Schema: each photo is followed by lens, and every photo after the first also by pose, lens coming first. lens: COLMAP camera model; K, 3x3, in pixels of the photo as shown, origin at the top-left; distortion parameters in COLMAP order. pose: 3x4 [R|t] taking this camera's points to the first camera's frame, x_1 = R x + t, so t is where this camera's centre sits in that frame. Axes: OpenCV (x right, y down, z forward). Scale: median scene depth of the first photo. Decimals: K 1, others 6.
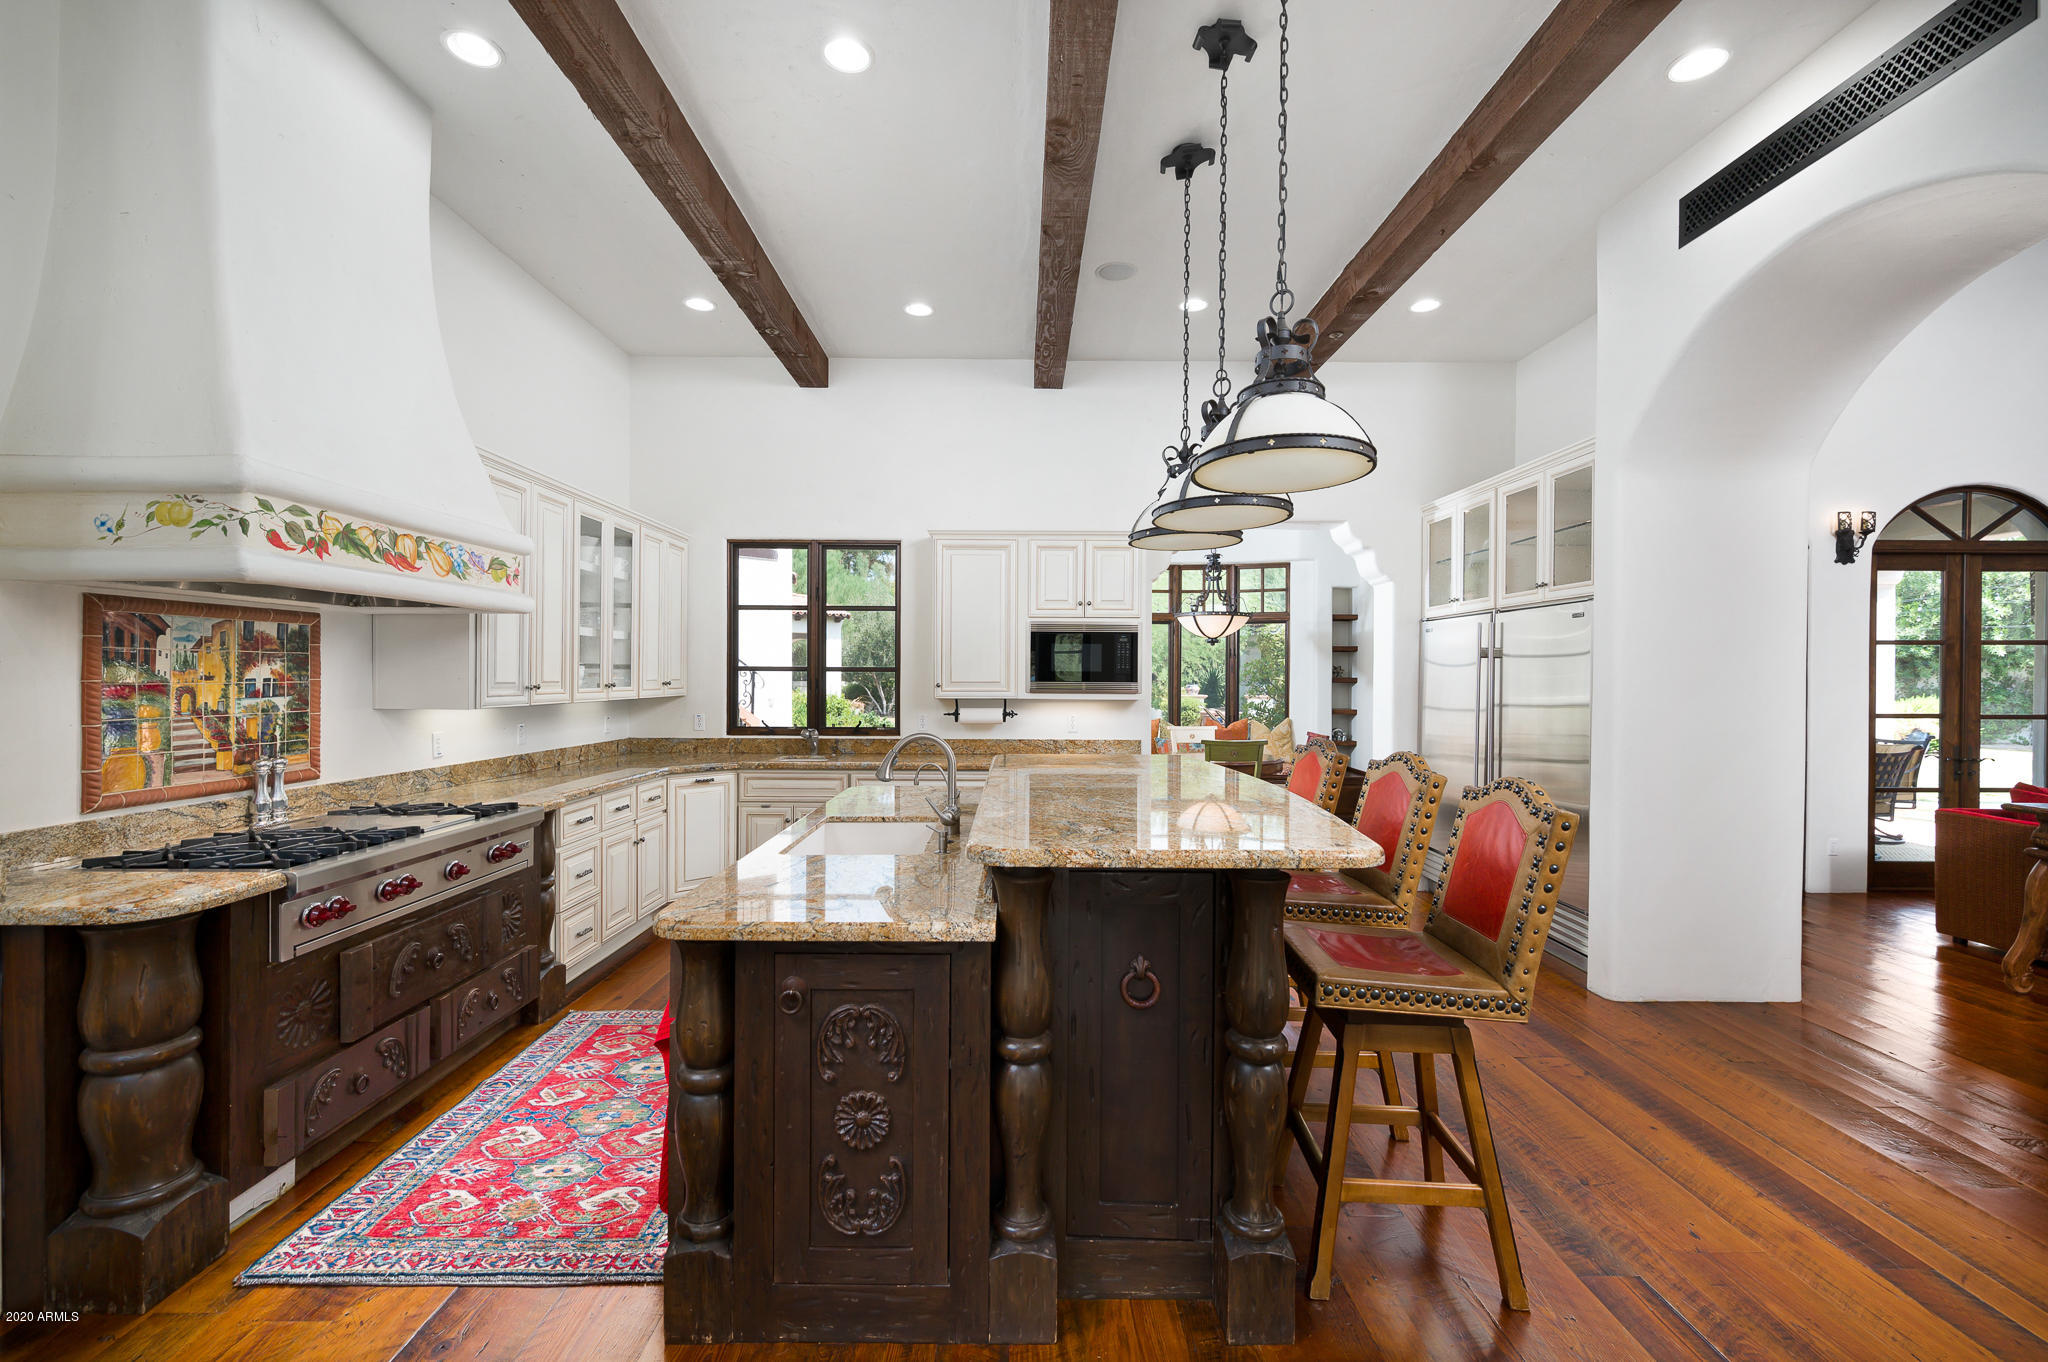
lens RADIAL K [[877.5, 0, 1033.0], [0, 877.5, 671.8], [0, 0, 1]] dist [-0.002966, -0.000462]
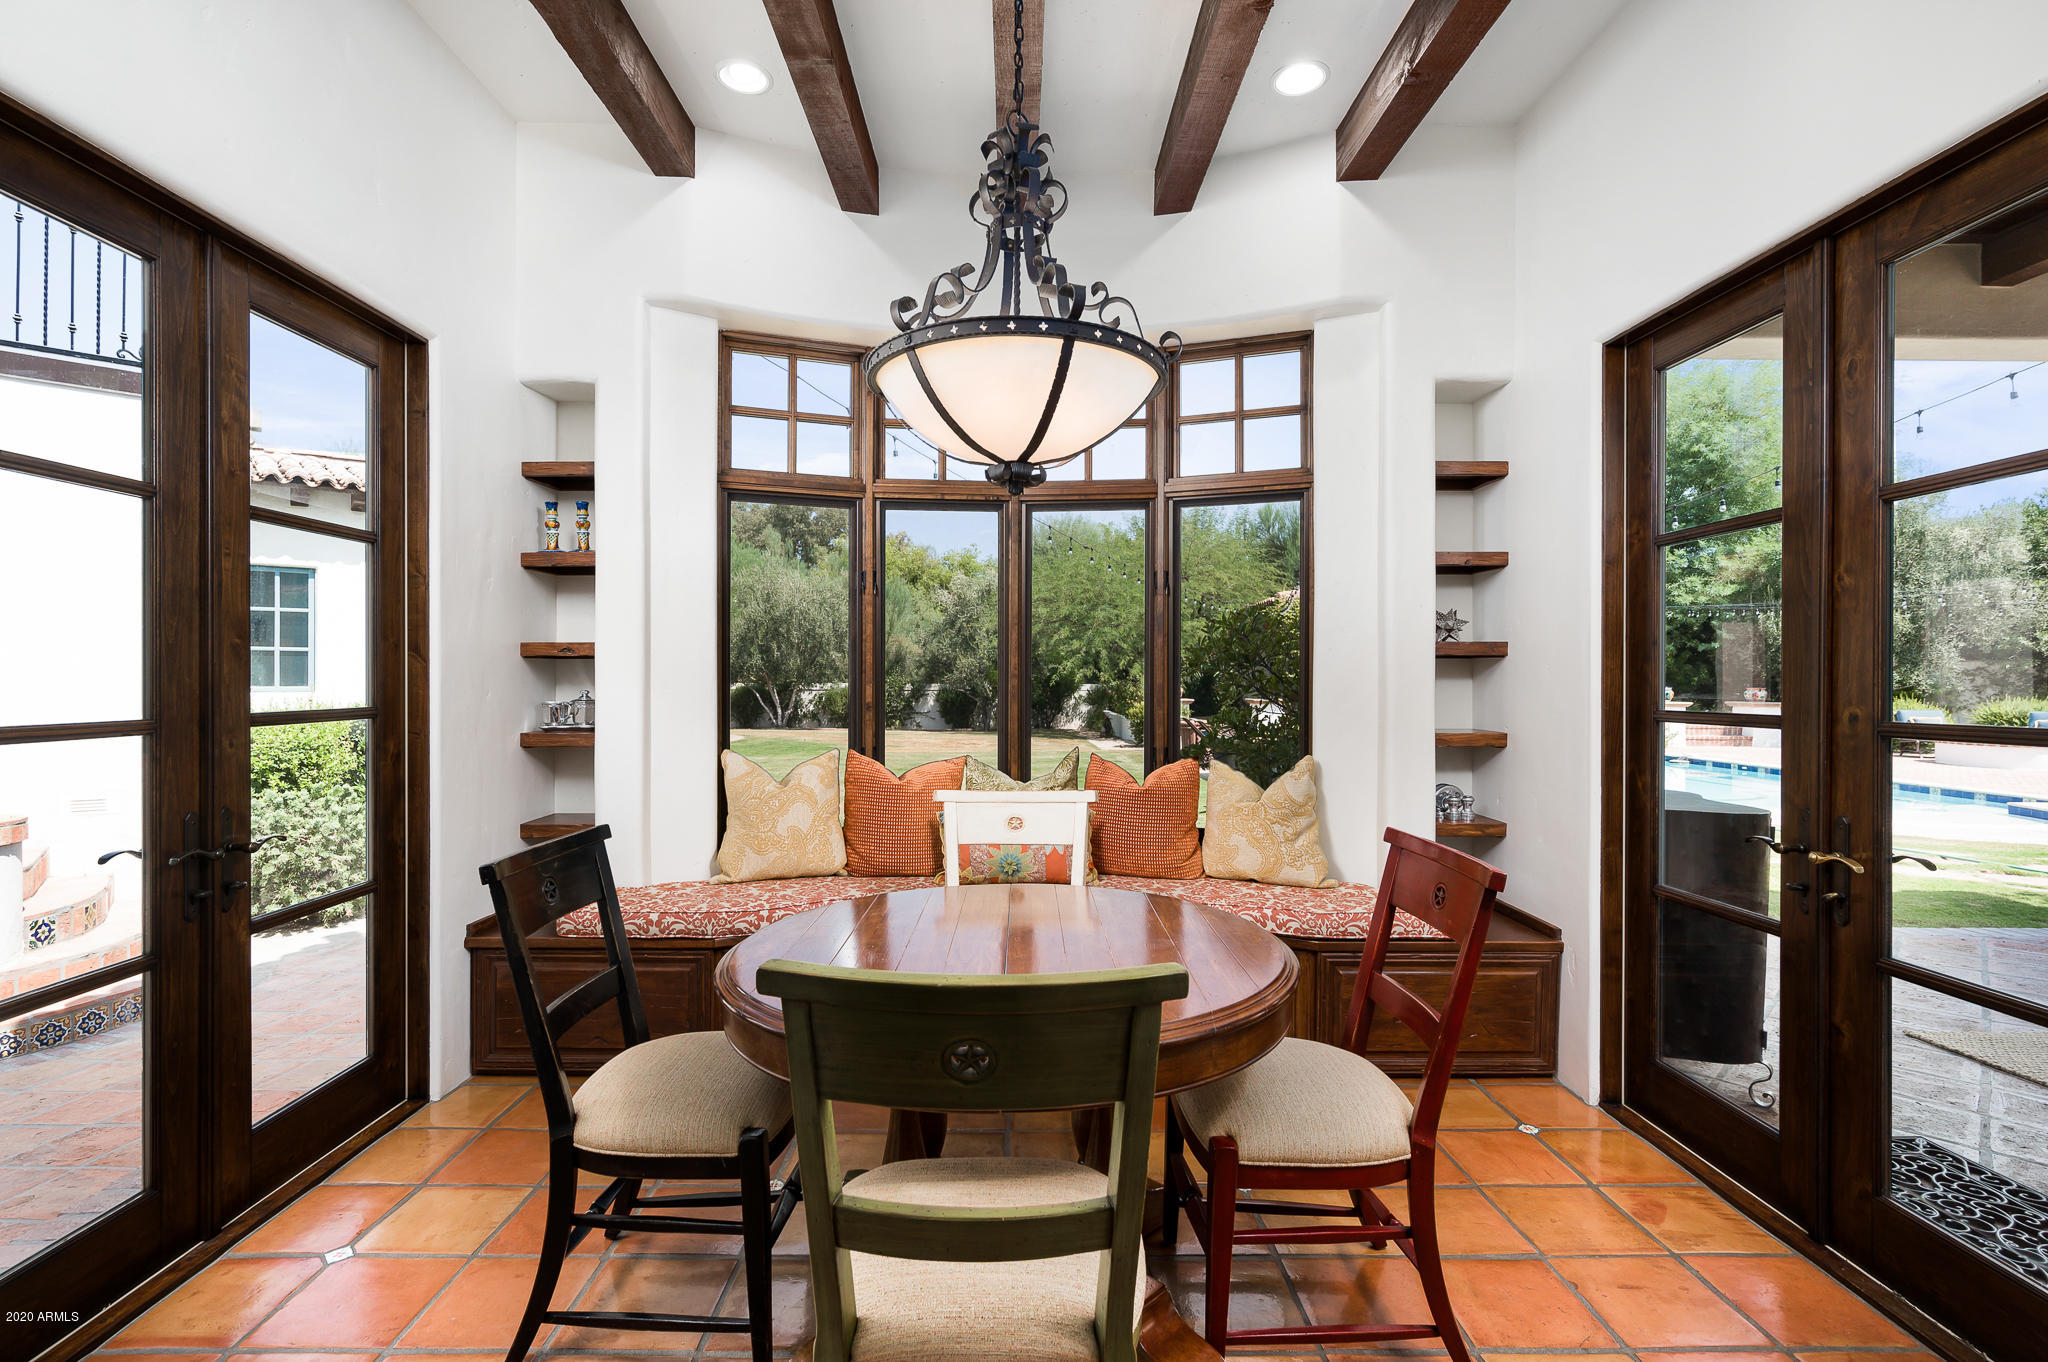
lens RADIAL K [[949.3, 0, 1015.5], [0, 949.3, 675.9], [0, 0, 1]] dist [0.000343, -0.001111]
pose [[0.999952, -0.002080, -0.009550, 0.169526], [0.002071, 0.999997, -0.000901, 0.019762], [0.009552, 0.000881, 0.999954, 0.592848]]
